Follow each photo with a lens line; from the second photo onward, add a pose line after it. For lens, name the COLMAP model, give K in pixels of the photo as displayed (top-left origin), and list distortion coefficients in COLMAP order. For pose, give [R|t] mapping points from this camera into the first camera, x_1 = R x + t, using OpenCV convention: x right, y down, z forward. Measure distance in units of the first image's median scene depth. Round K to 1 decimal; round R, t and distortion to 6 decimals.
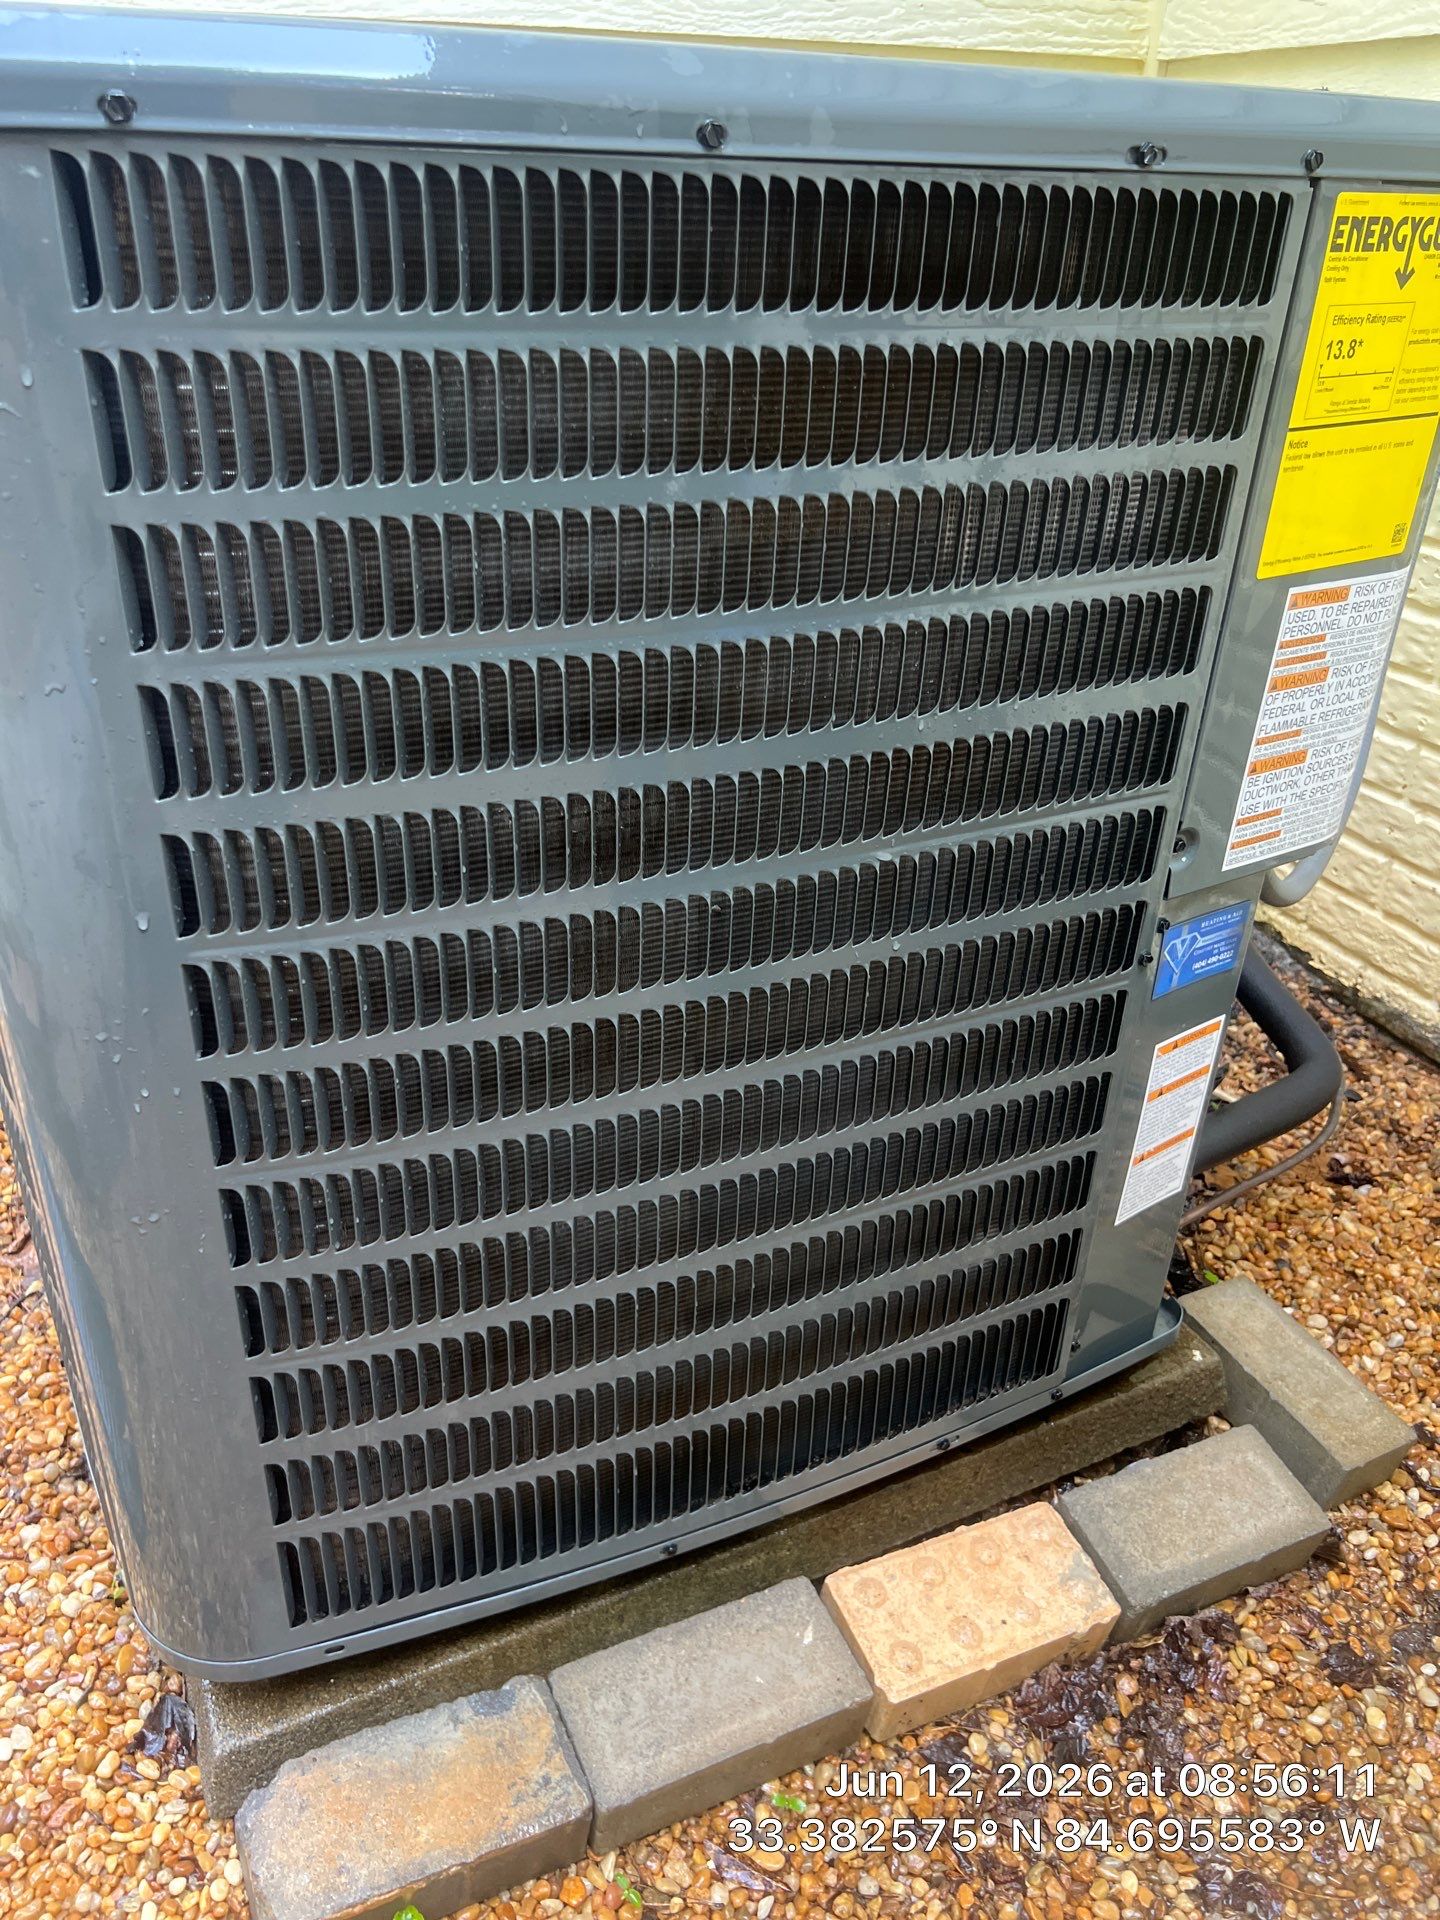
lens RADIAL K [[1432.4, 0, 719.0], [0, 1432.4, 952.0], [0, 0, 1]] dist [0.033571, -0.037784]
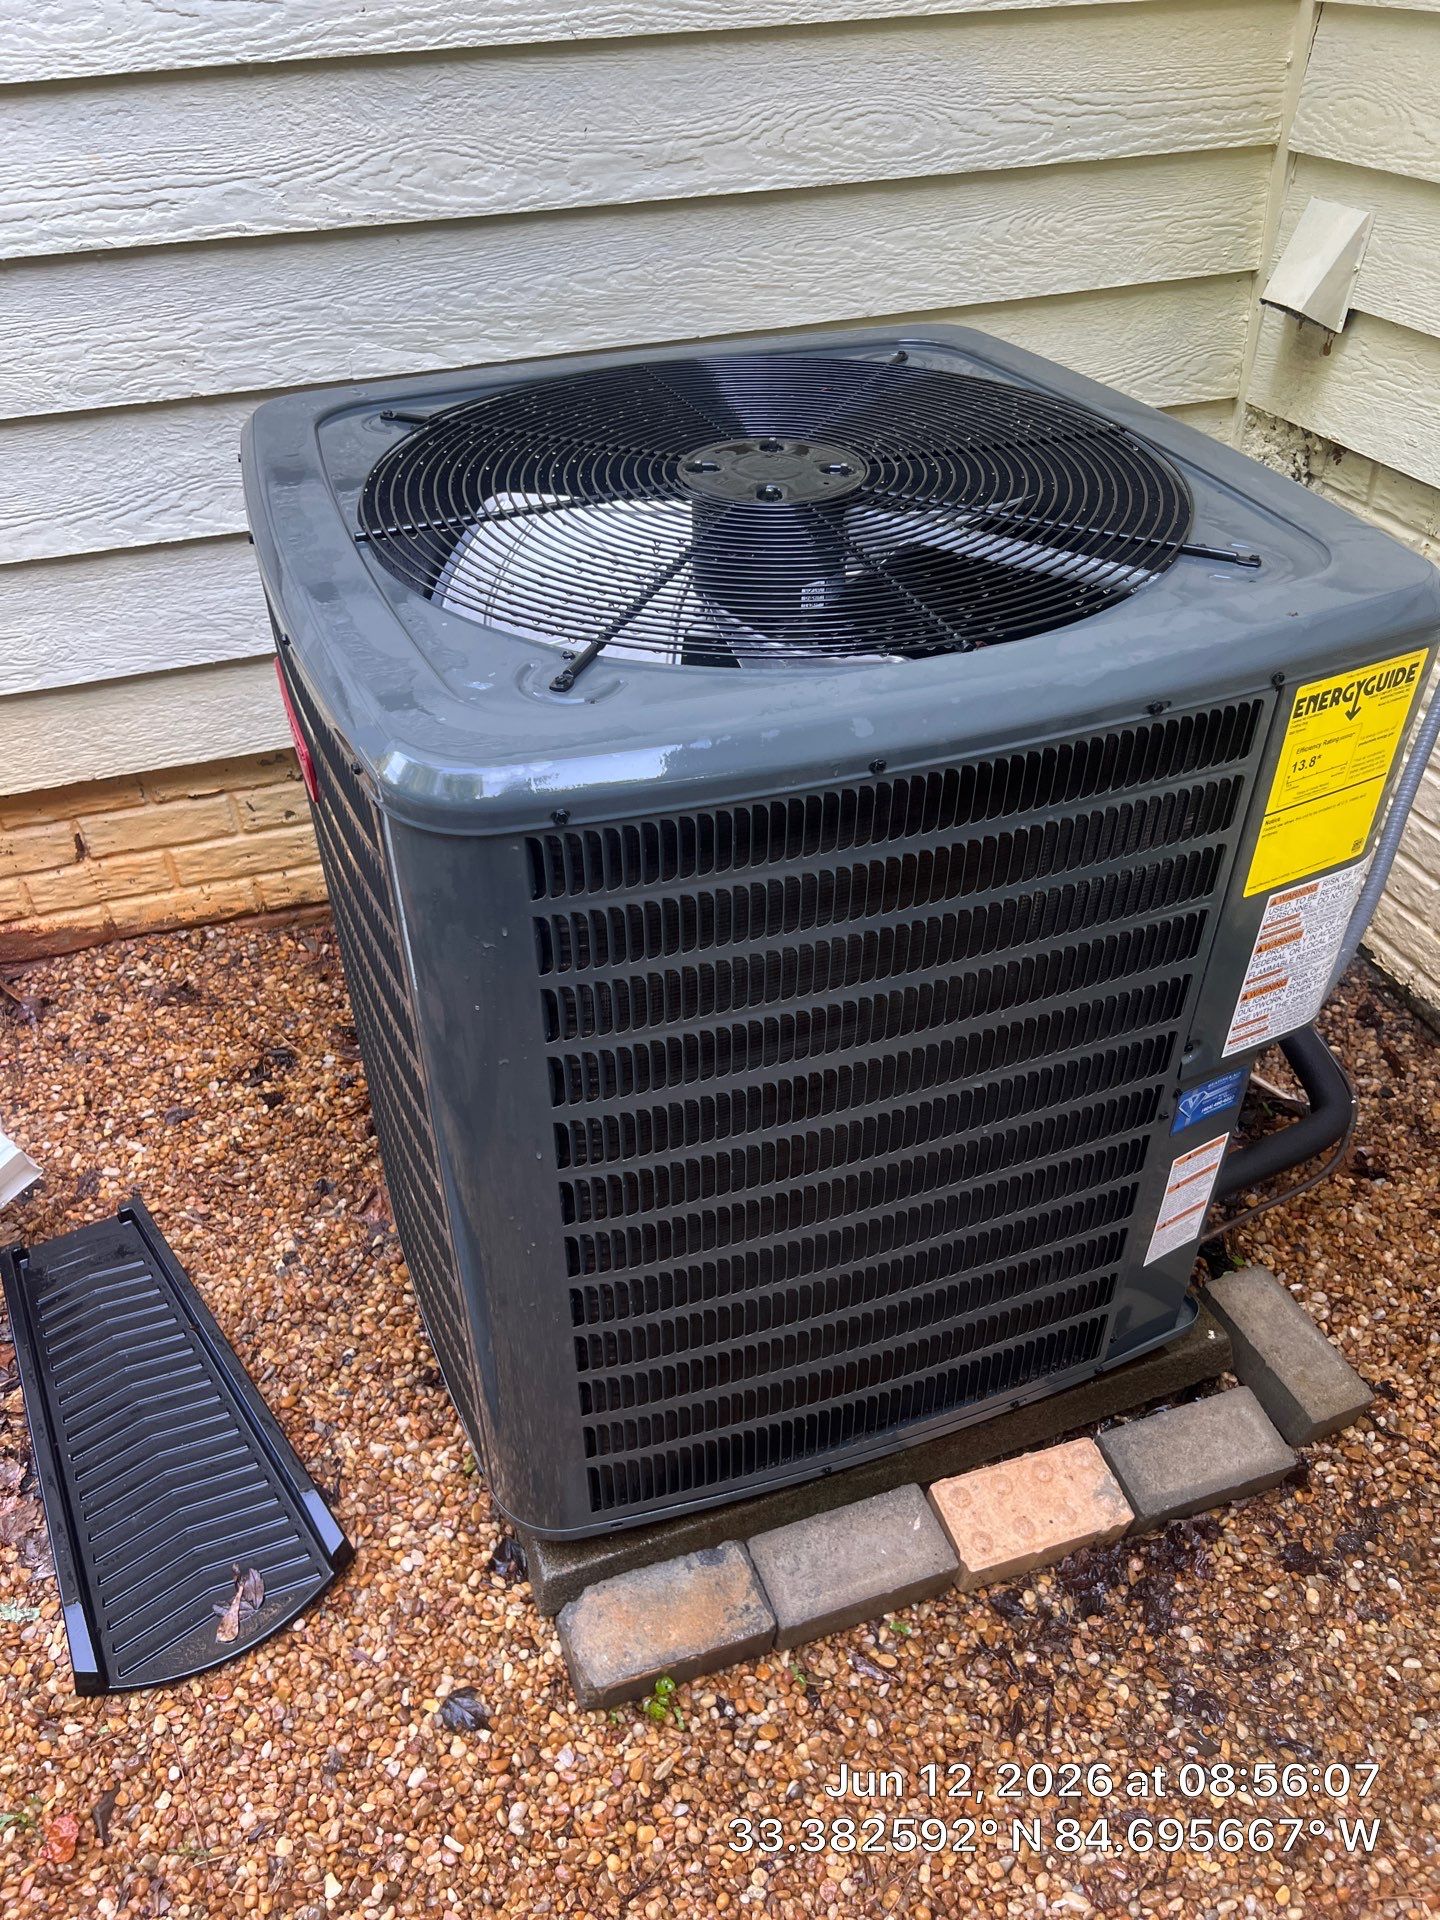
lens RADIAL K [[1432.4, 0, 714.8], [0, 1432.4, 952.4], [0, 0, 1]] dist [0.033571, -0.037784]
pose [[0.994941, 0.023267, -0.097733, -0.015136], [-0.008316, 0.988546, 0.150691, -0.340217], [0.100120, -0.149116, 0.983738, -0.410925]]
